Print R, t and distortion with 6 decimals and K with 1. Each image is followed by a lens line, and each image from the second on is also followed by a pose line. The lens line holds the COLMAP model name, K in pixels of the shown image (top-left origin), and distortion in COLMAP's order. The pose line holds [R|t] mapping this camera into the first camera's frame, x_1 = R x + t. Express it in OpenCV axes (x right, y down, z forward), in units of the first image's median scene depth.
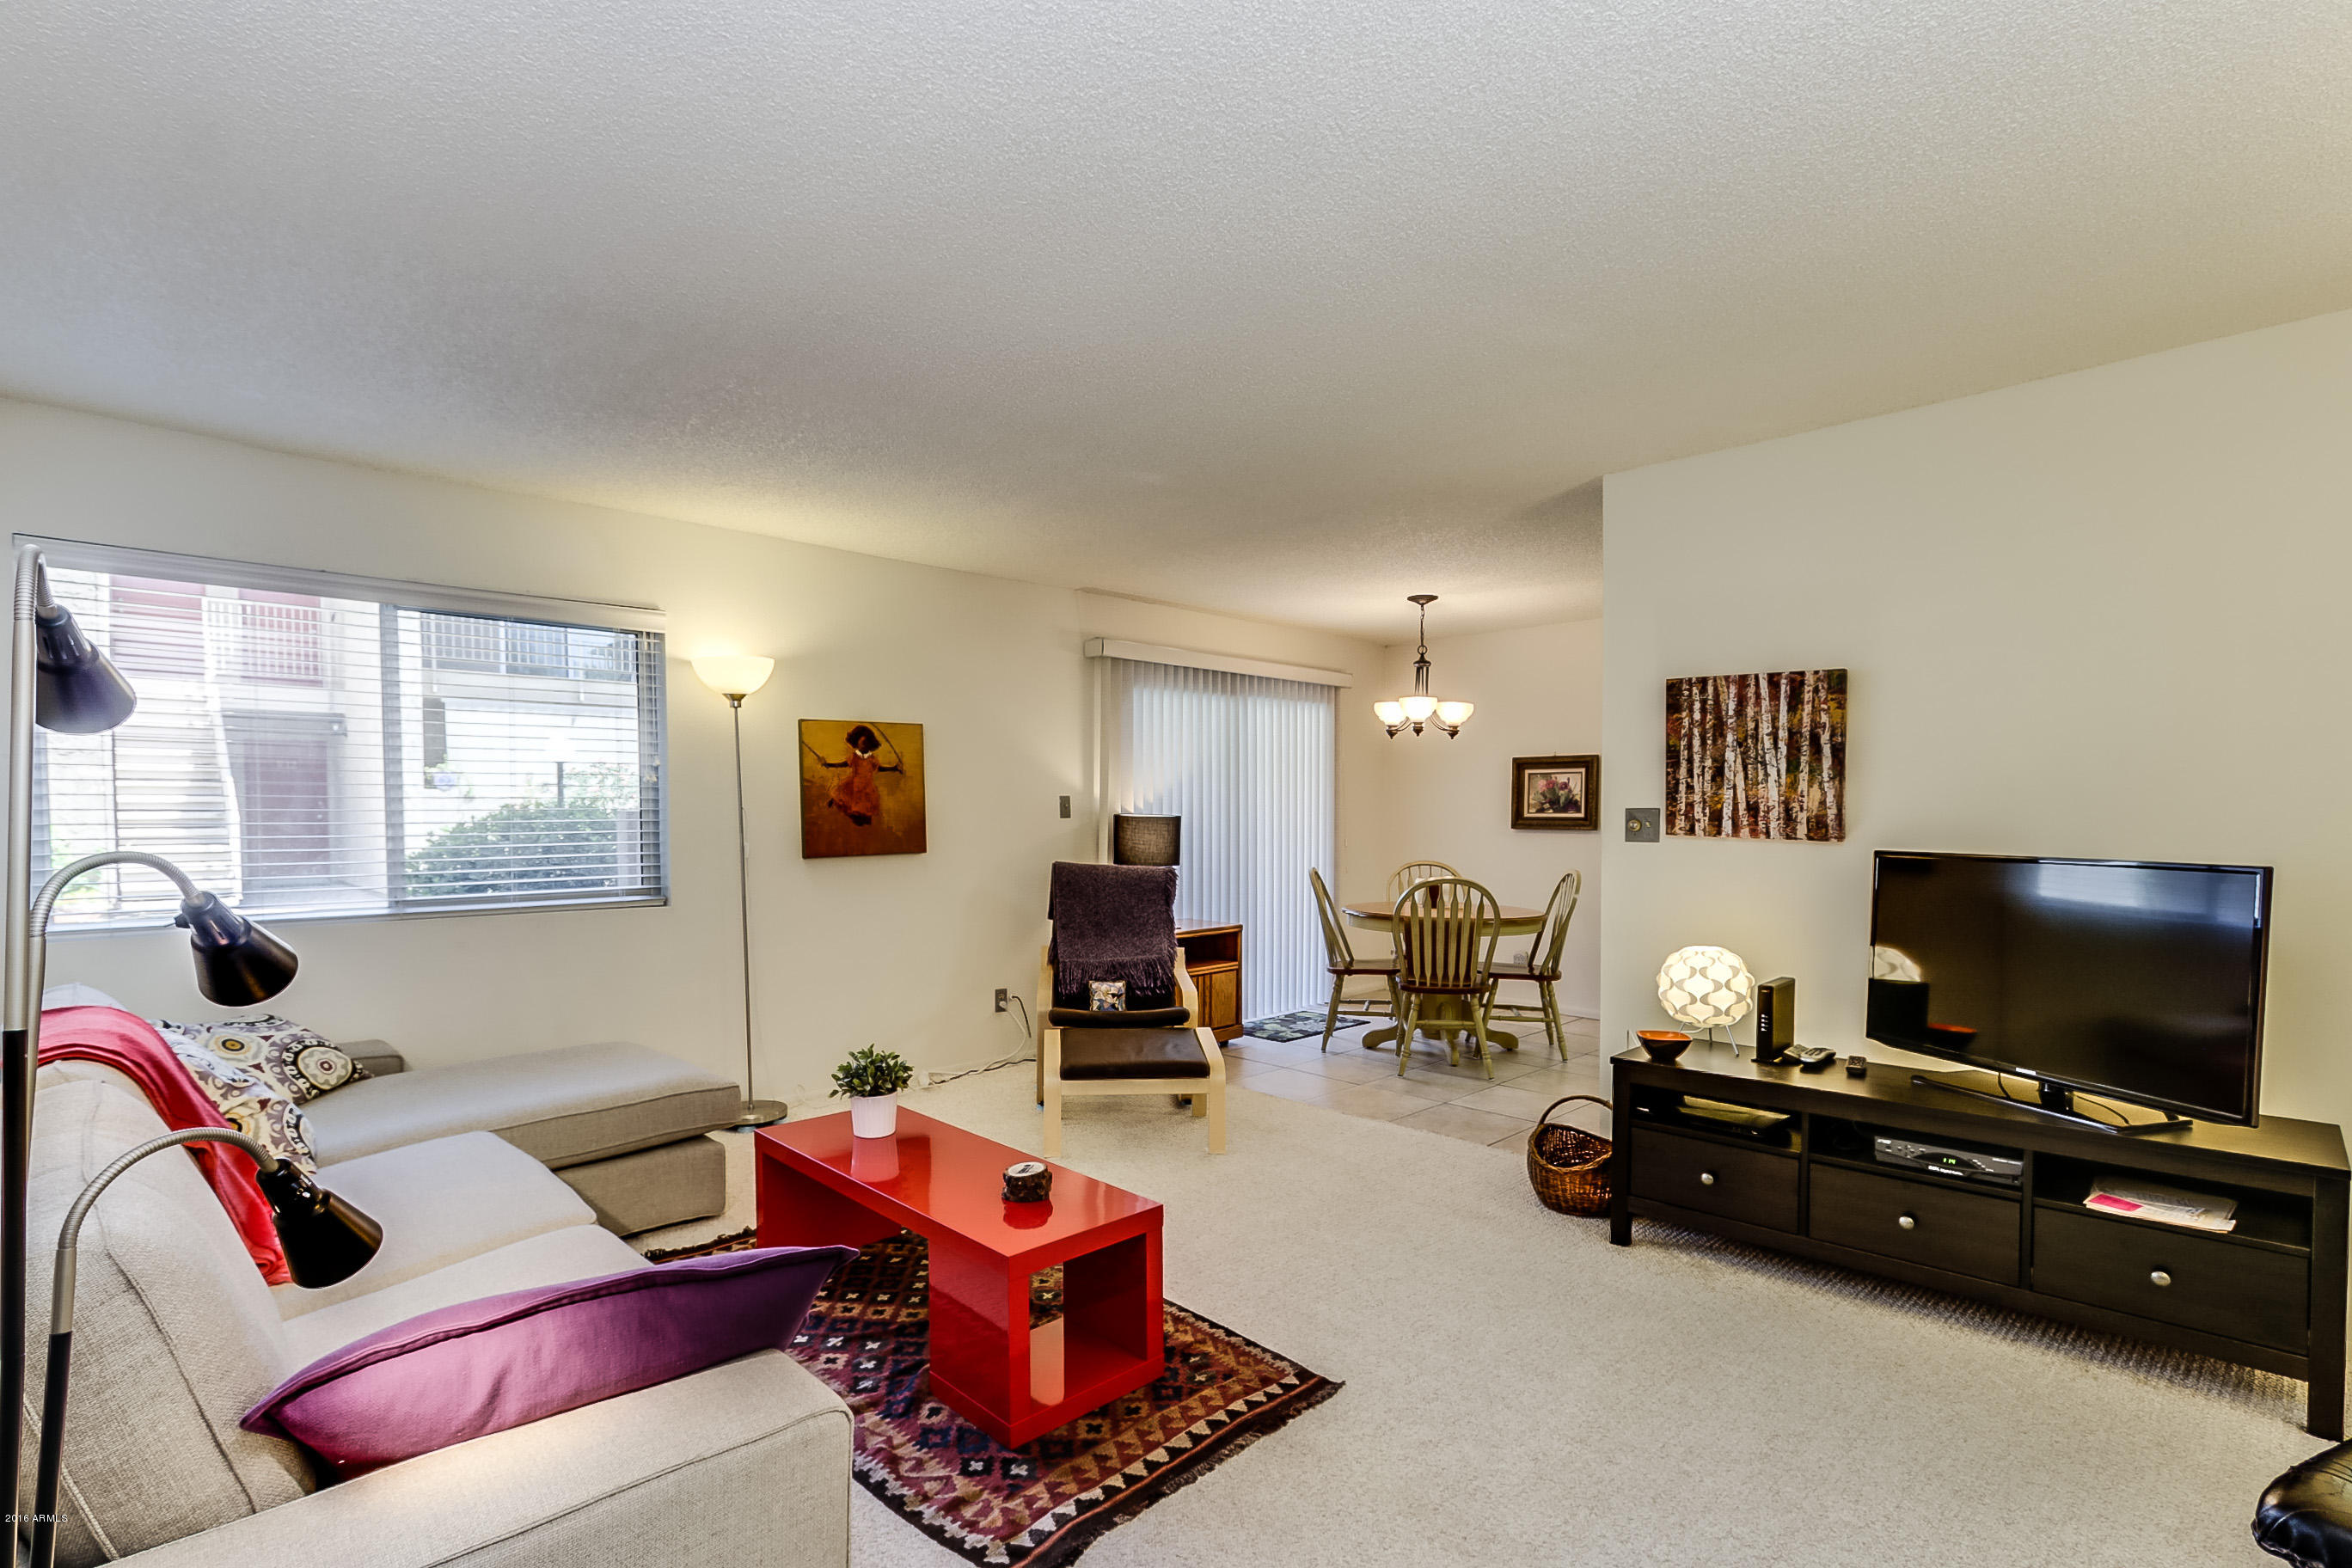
lens RADIAL K [[1081.3, 0, 1213.1], [0, 1081.3, 845.8], [0, 0, 1]] dist [-0.000739, 0.002989]
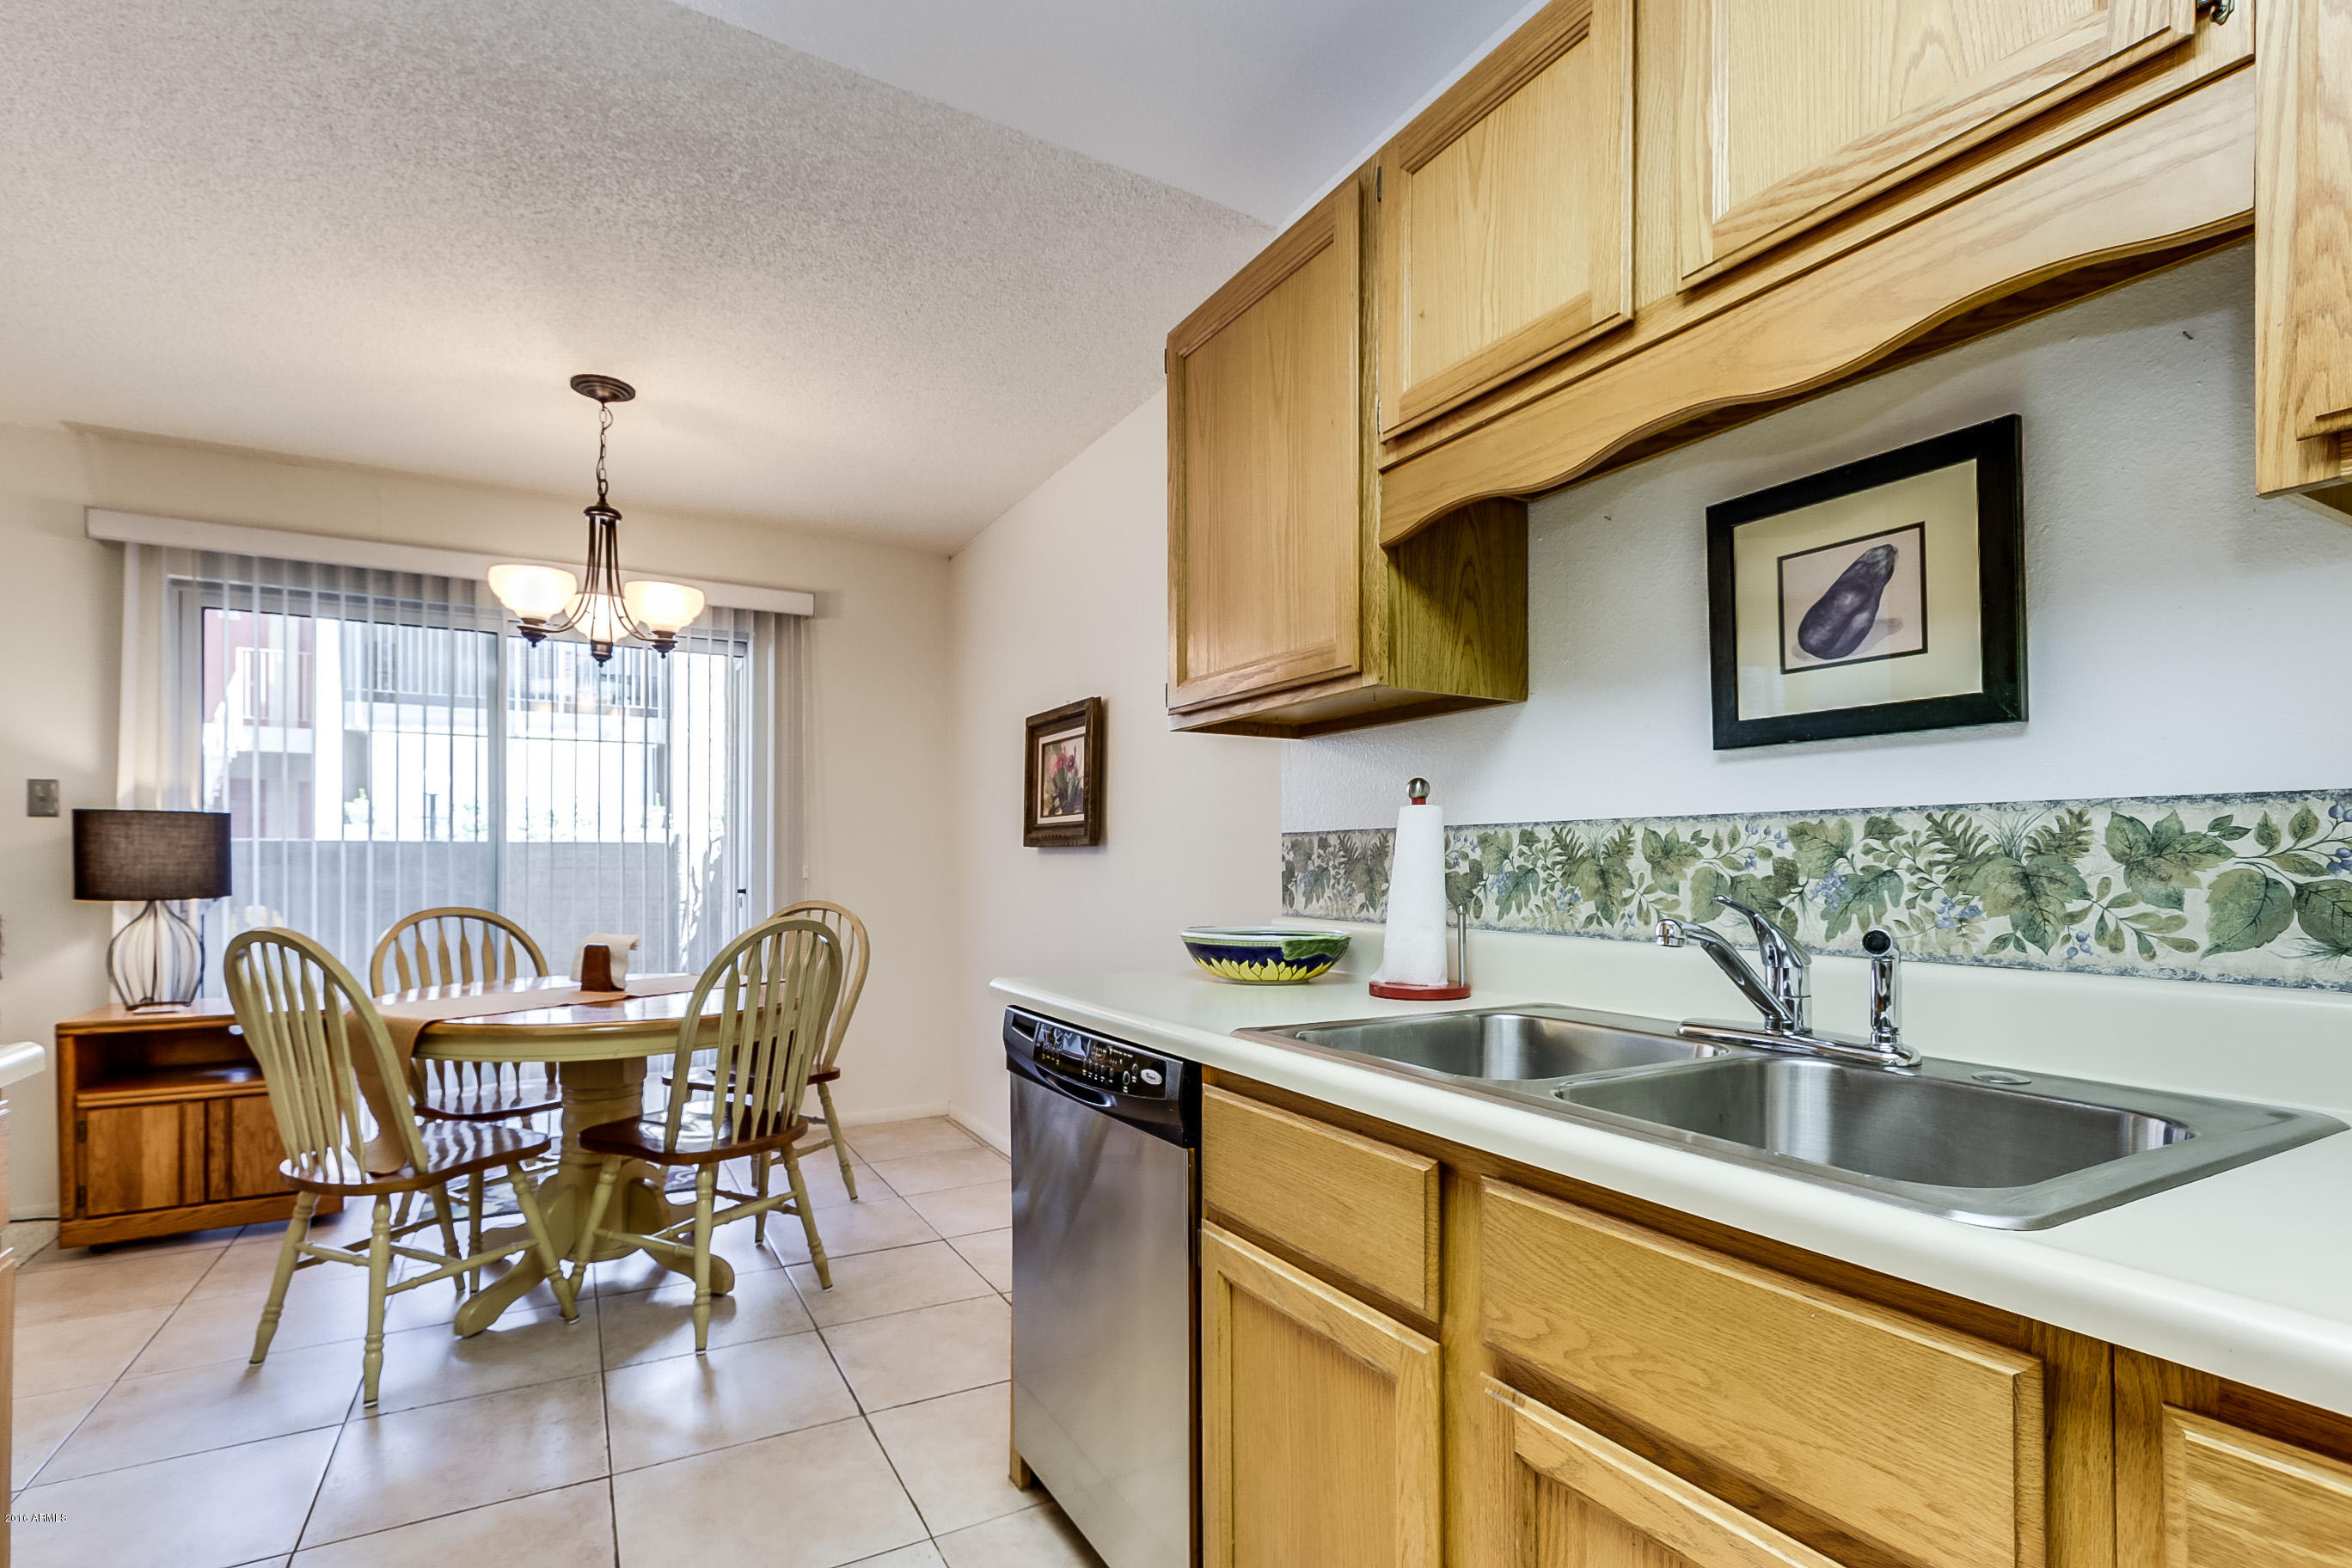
lens RADIAL K [[1081.3, 0, 1181.8], [0, 1081.3, 861.6], [0, 0, 1]] dist [-0.000739, 0.002989]
pose [[0.965114, 0.001853, -0.261824, 0.815504], [-0.010676, 0.999422, -0.032281, 0.014392], [0.261613, 0.033950, 0.964576, 0.803887]]
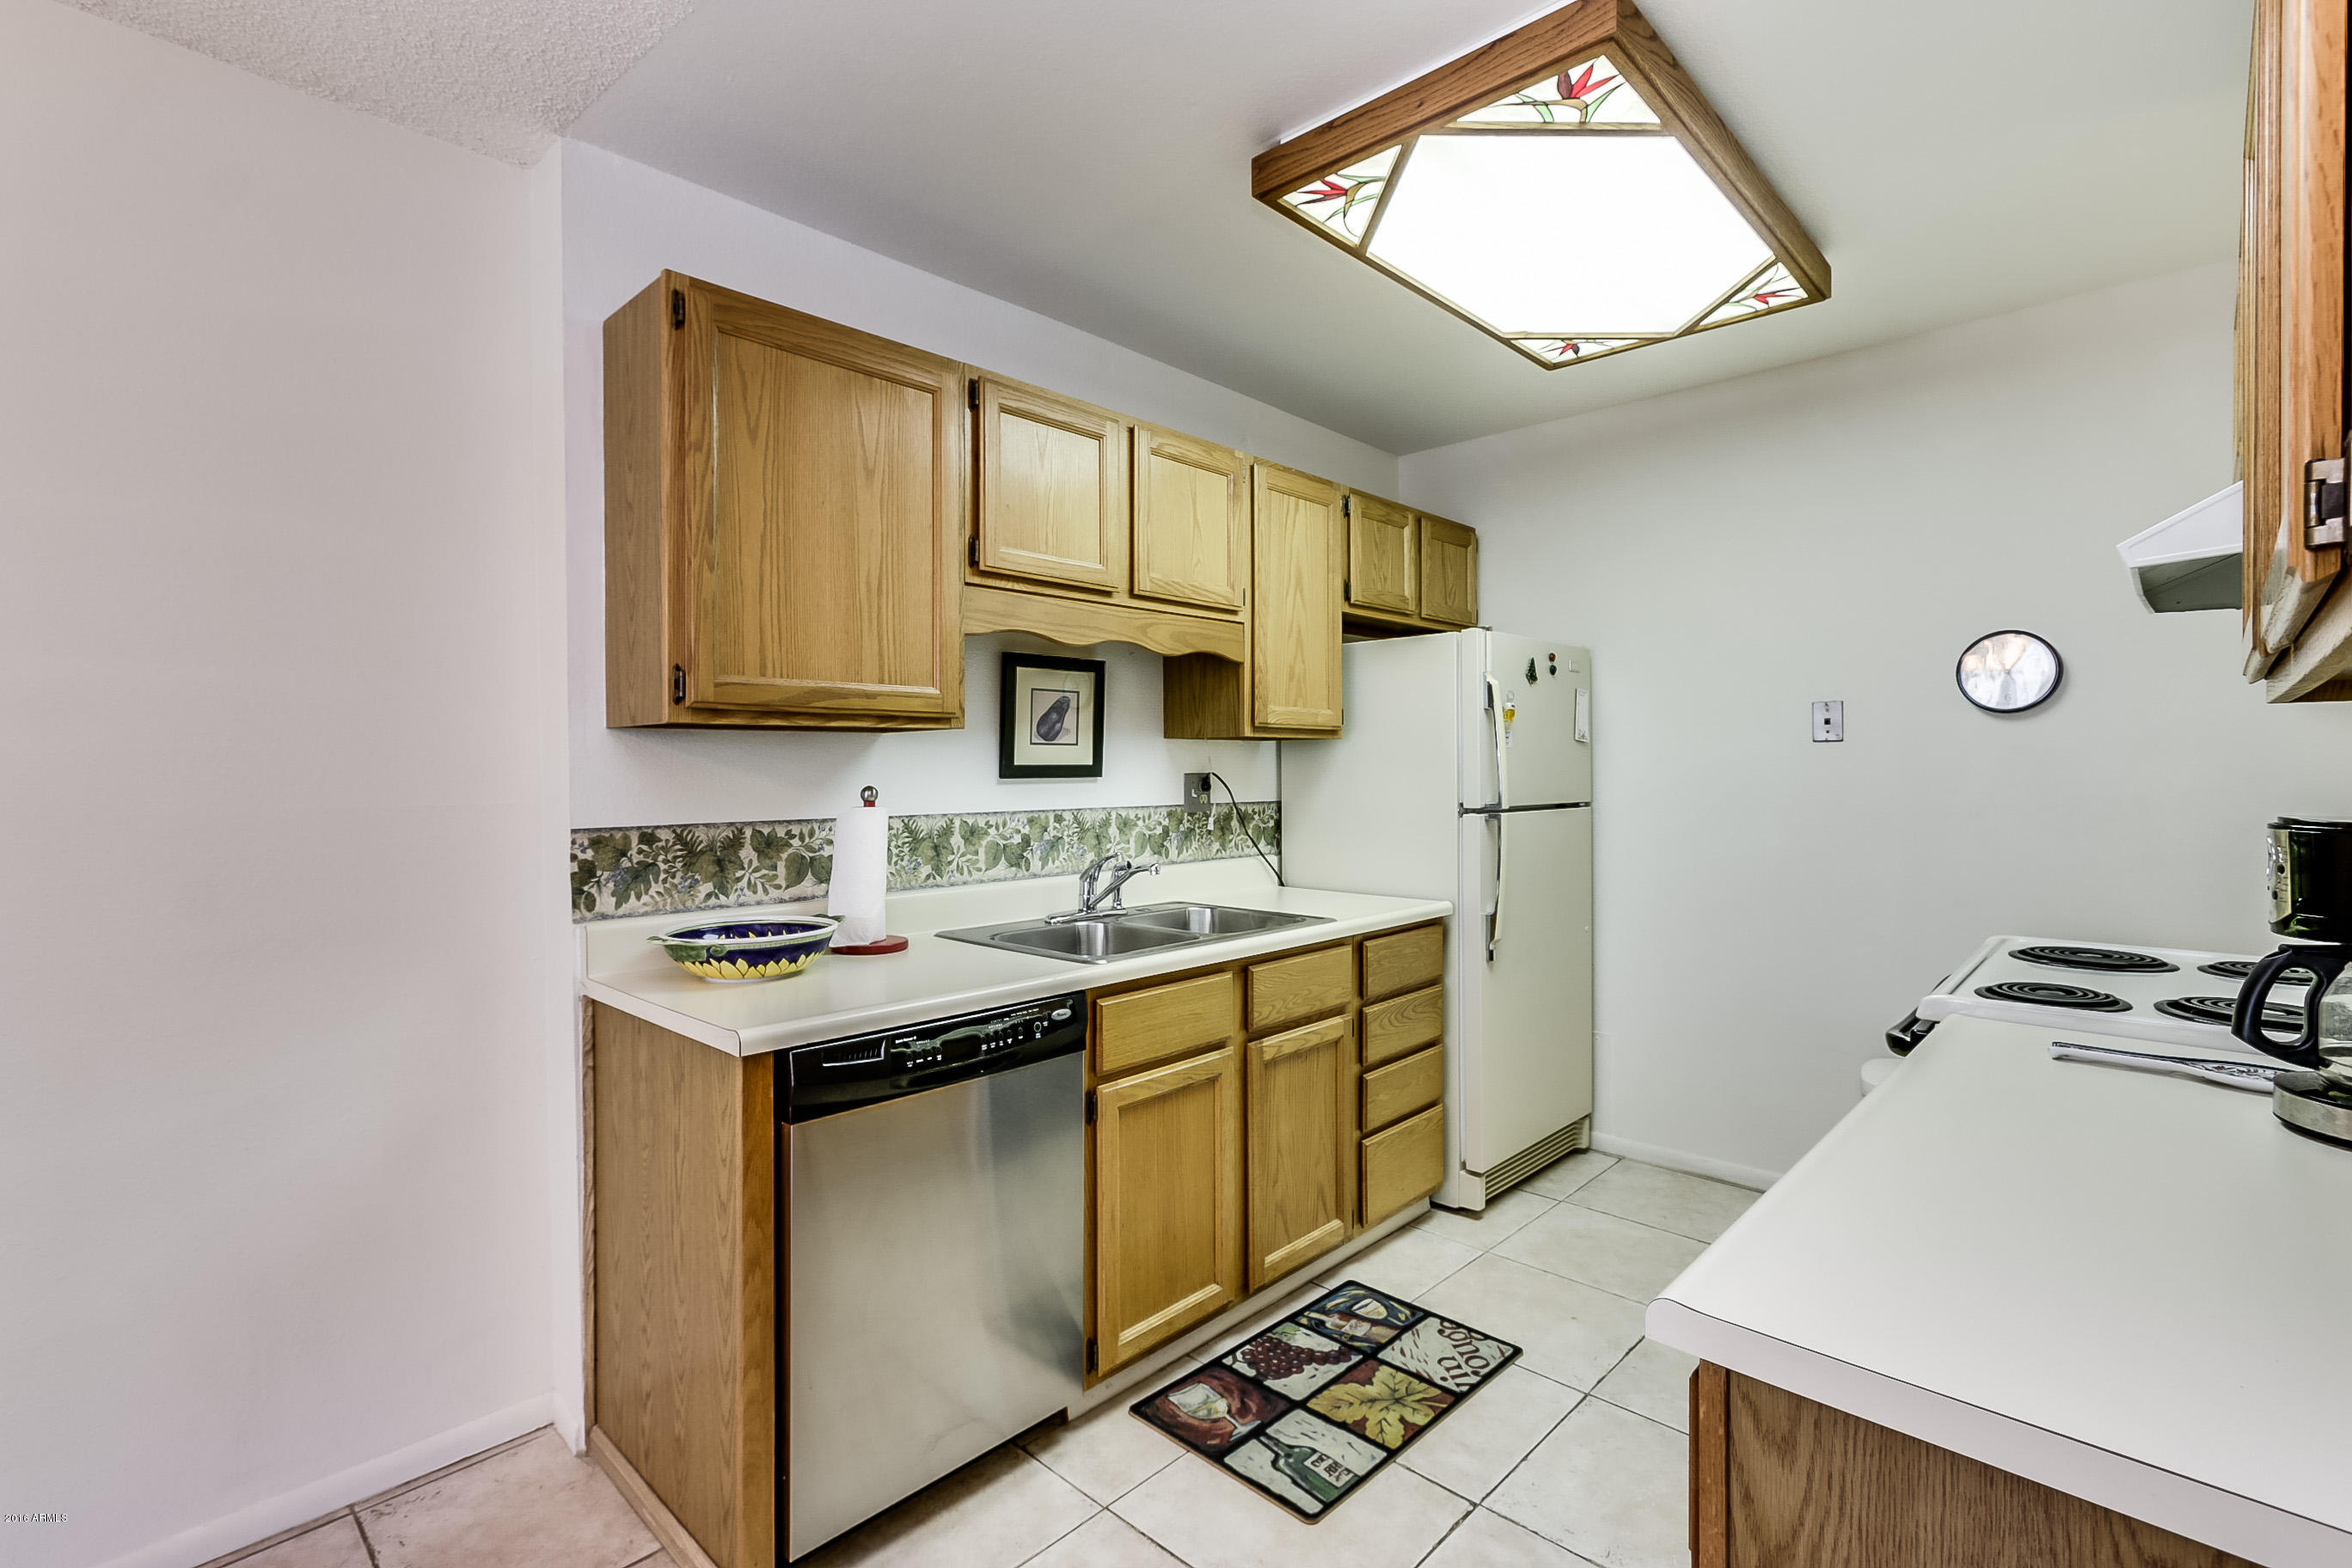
lens RADIAL K [[1081.3, 0, 1109.2], [0, 1081.3, 773.6], [0, 0, 1]] dist [-0.000739, 0.002989]
pose [[0.020741, -0.004491, 0.999775, 0.257071], [0.037597, 0.999286, 0.003709, -0.034734], [-0.999078, 0.037512, 0.020895, 1.088029]]
